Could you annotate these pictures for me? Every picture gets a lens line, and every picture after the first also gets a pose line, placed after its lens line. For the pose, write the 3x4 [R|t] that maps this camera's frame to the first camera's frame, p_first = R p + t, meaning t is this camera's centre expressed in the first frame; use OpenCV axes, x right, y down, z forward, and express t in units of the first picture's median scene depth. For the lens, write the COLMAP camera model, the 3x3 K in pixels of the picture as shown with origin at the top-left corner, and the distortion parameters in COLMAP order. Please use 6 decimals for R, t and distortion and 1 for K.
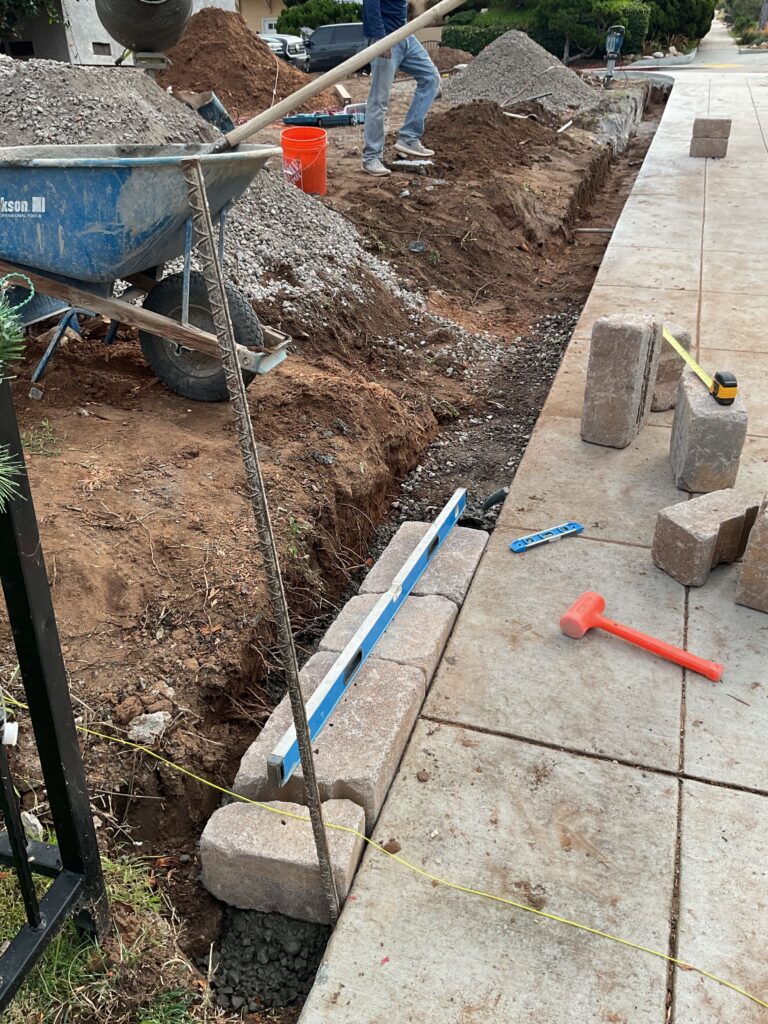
lens RADIAL K [[826.2, 0, 383.6], [0, 826.2, 512.4], [0, 0, 1]] dist [0.026920, -0.054053]
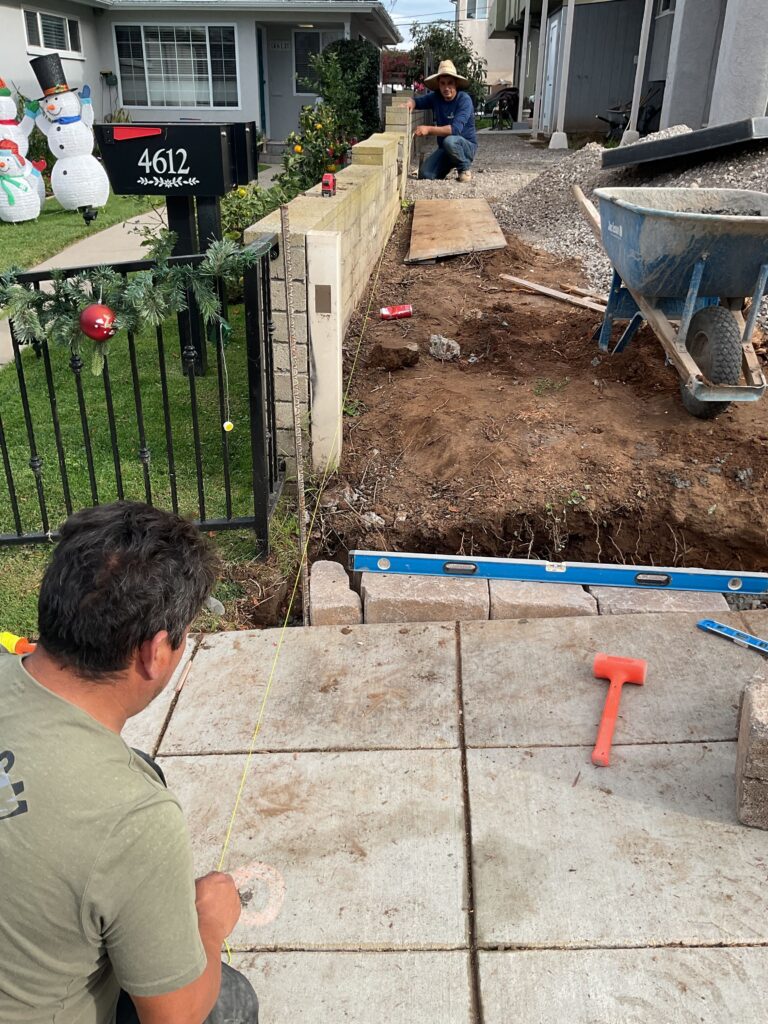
lens RADIAL K [[826.2, 0, 387.5], [0, 826.2, 506.3], [0, 0, 1]] dist [0.026920, -0.054053]
pose [[0.273400, 0.432482, -0.859193, 0.952357], [-0.437927, 0.851248, 0.289132, -0.224181], [0.856430, 0.297215, 0.422126, 0.223779]]
